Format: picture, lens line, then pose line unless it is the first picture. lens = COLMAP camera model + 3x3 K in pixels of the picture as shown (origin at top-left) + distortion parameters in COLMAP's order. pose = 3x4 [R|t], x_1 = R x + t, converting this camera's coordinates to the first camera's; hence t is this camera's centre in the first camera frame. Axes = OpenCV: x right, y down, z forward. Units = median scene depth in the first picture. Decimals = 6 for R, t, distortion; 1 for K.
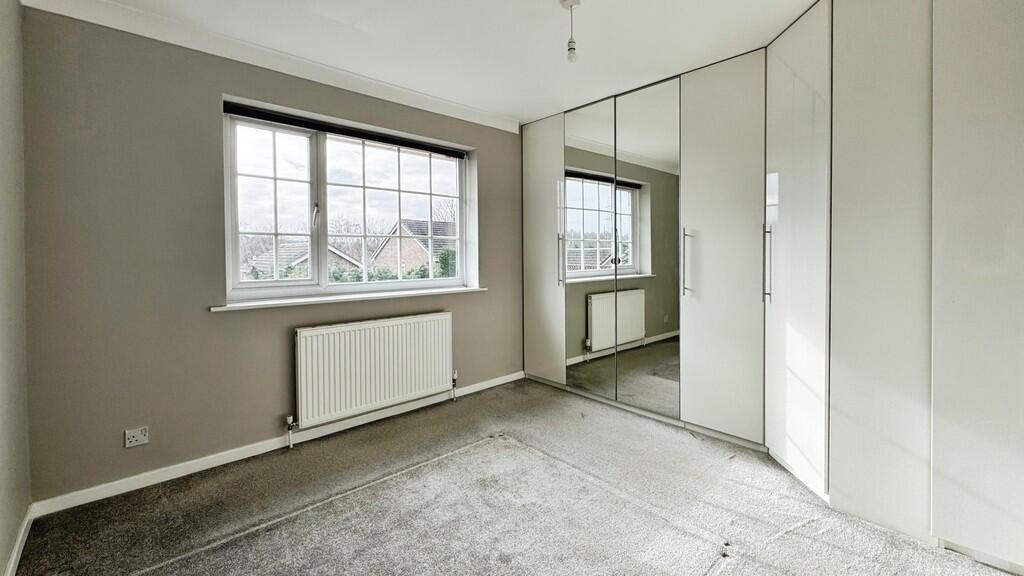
lens RADIAL K [[409.6, 0, 509.8], [0, 409.6, 259.5], [0, 0, 1]] dist [0.001430, 0.000067]
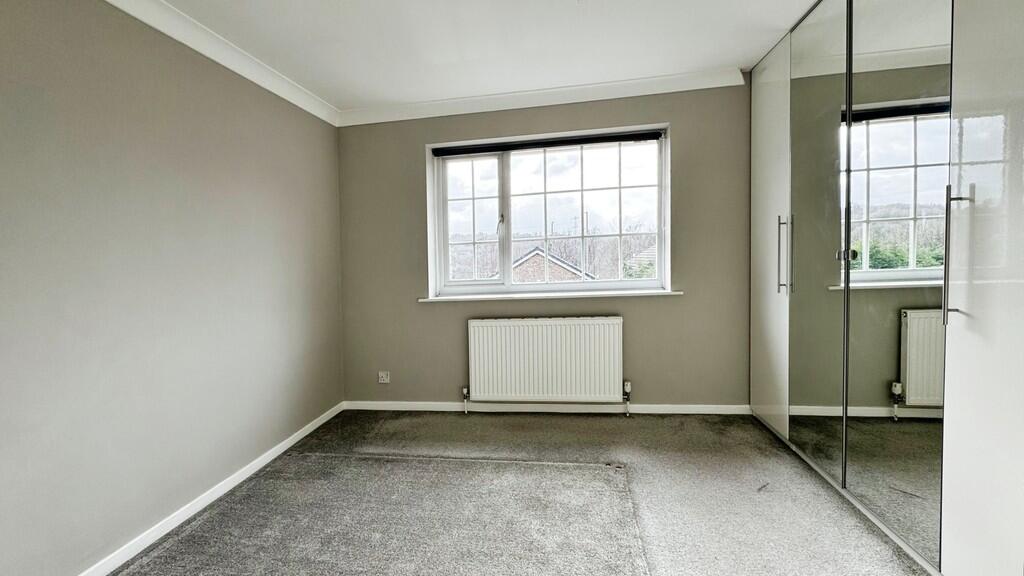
lens RADIAL K [[407.1, 0, 510.0], [0, 407.1, 269.3], [0, 0, 1]] dist [0.000796, 0.000030]
pose [[0.635955, -0.002349, -0.771723, 0.422358], [0.029996, 0.999315, 0.021677, -0.004256], [0.771143, -0.036935, 0.635590, 0.266259]]
